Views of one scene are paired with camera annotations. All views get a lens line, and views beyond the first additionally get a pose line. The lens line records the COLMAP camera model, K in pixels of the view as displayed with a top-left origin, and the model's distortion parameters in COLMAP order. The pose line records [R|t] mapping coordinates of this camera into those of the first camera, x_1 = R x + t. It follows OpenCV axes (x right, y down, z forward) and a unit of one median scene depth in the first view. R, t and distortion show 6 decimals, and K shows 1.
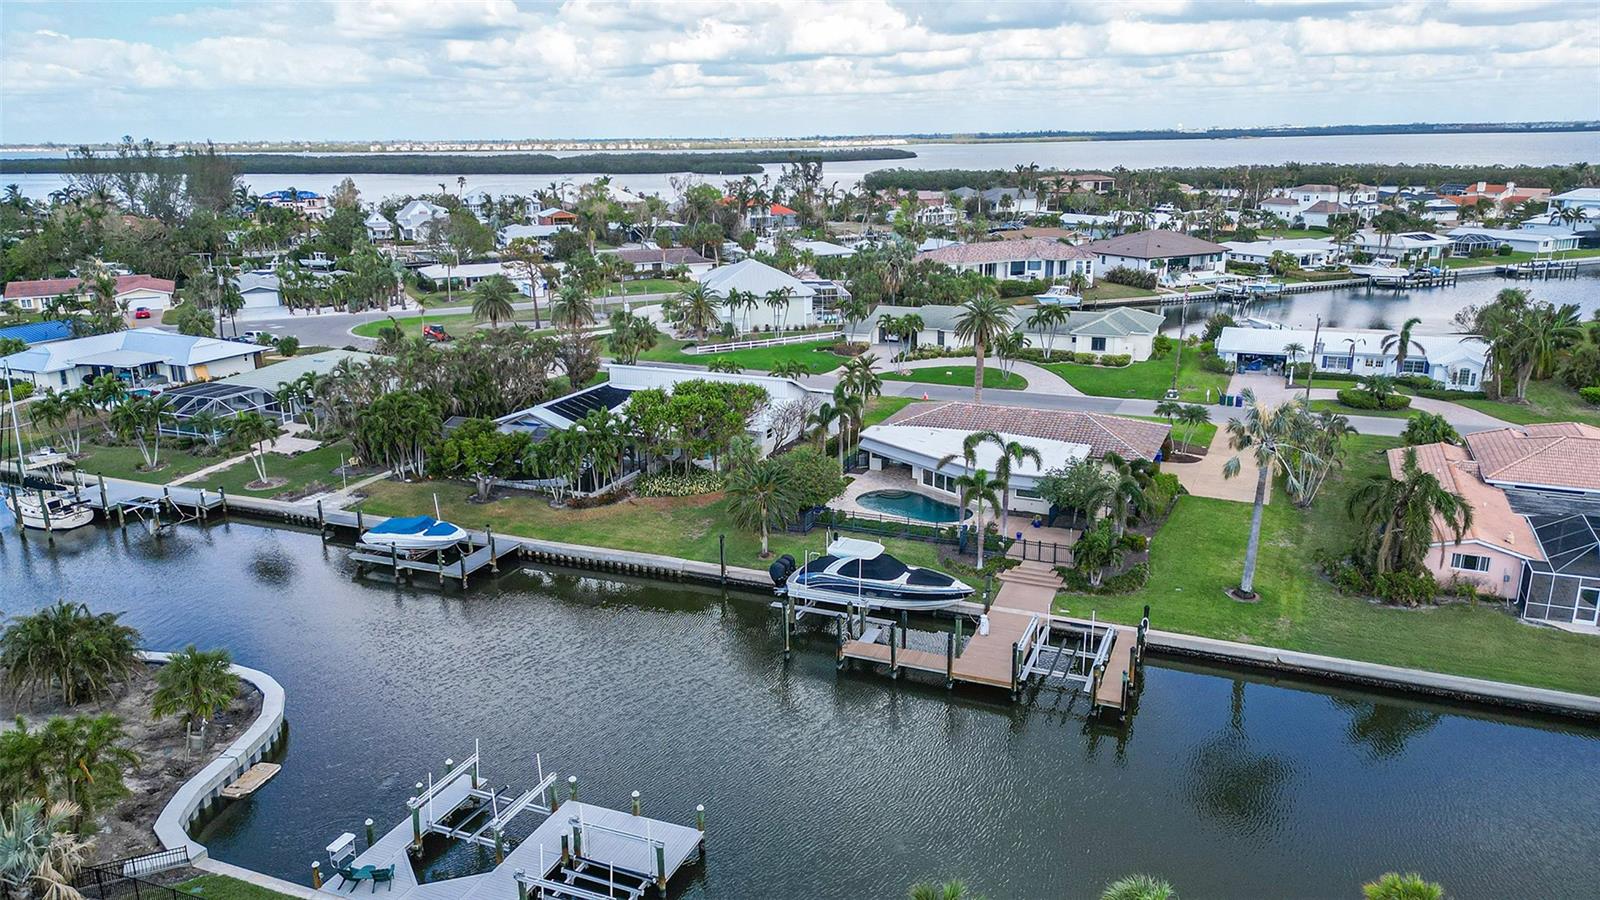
lens RADIAL K [[1129.2, 0, 804.0], [0, 1129.2, 456.4], [0, 0, 1]] dist [0.069906, -0.066719]
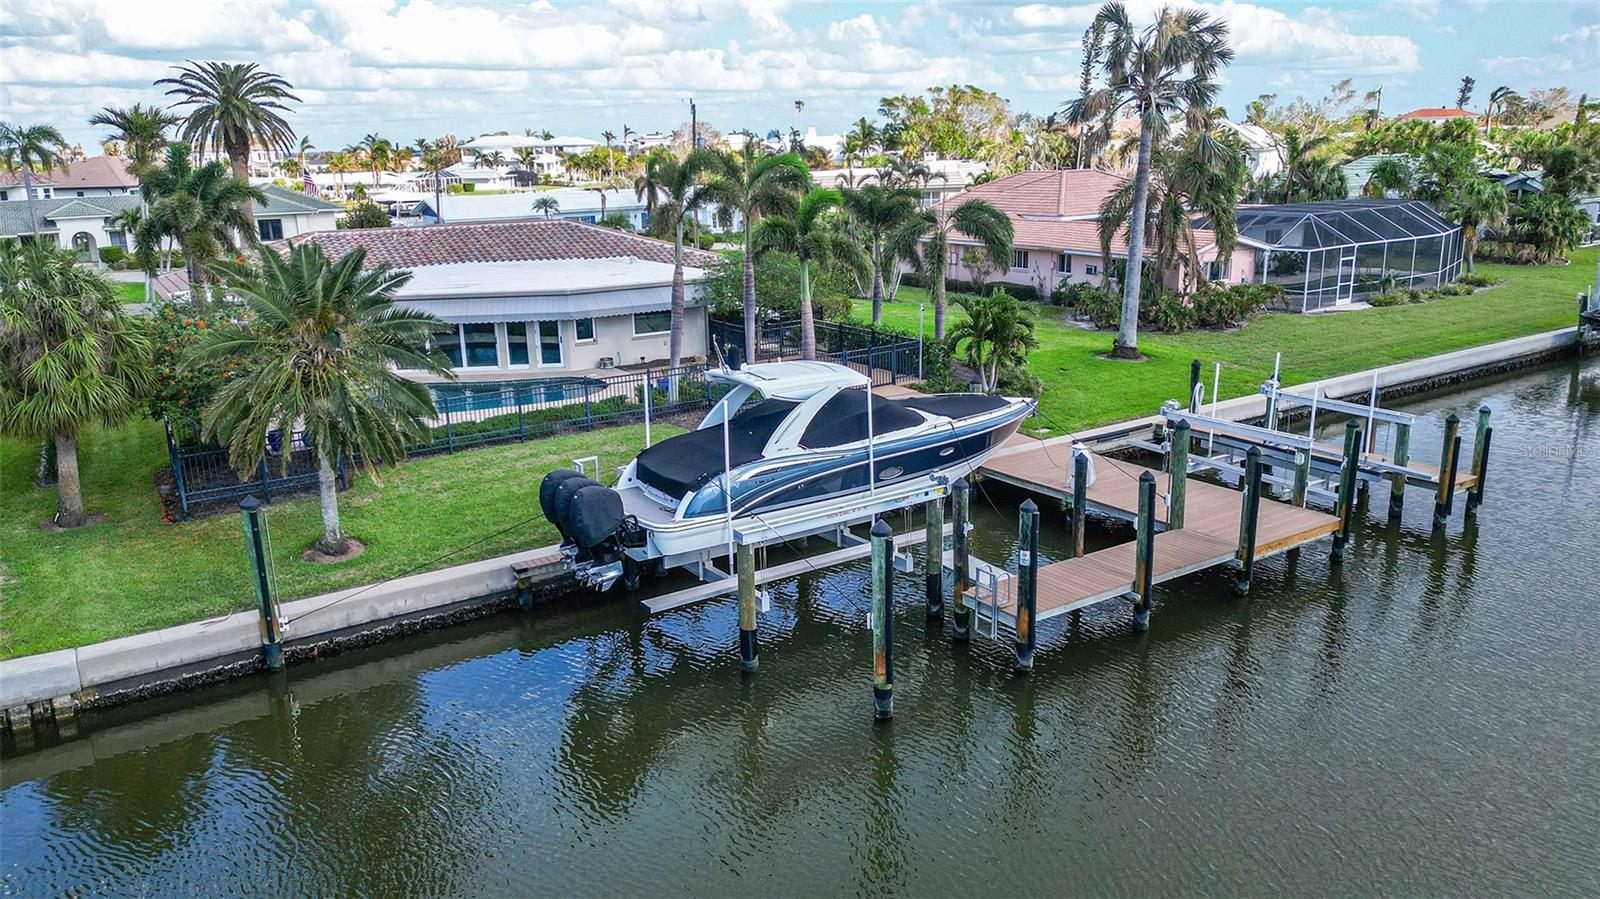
lens RADIAL K [[1171.8, 0, 805.9], [0, 1171.8, 447.4], [0, 0, 1]] dist [0.080380, -0.080259]
pose [[0.552471, -0.217499, 0.804655, -0.054740], [0.255280, 0.963118, 0.085058, 0.015683], [-0.793478, 0.158420, 0.587618, 0.169444]]
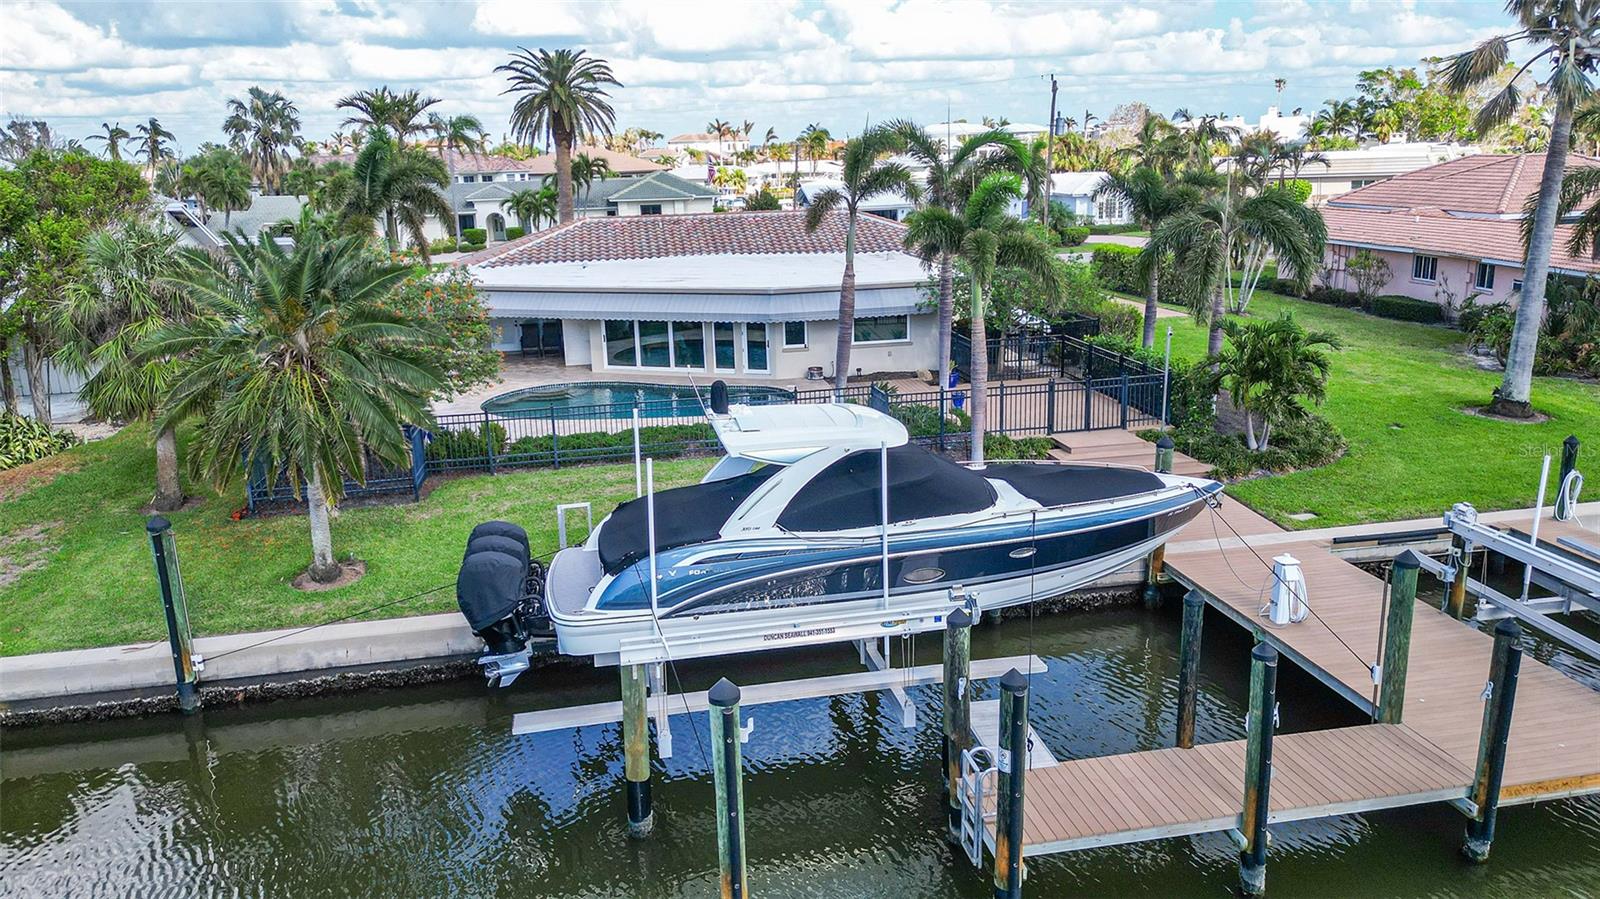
lens RADIAL K [[1176.9, 0, 800.0], [0, 1176.9, 449.5], [0, 0, 1]] dist [0.063153, -0.059862]
pose [[0.828786, -0.158109, 0.536764, -0.021700], [0.180306, 0.983545, 0.011311, 0.018002], [-0.529720, 0.087407, 0.843657, 0.167050]]
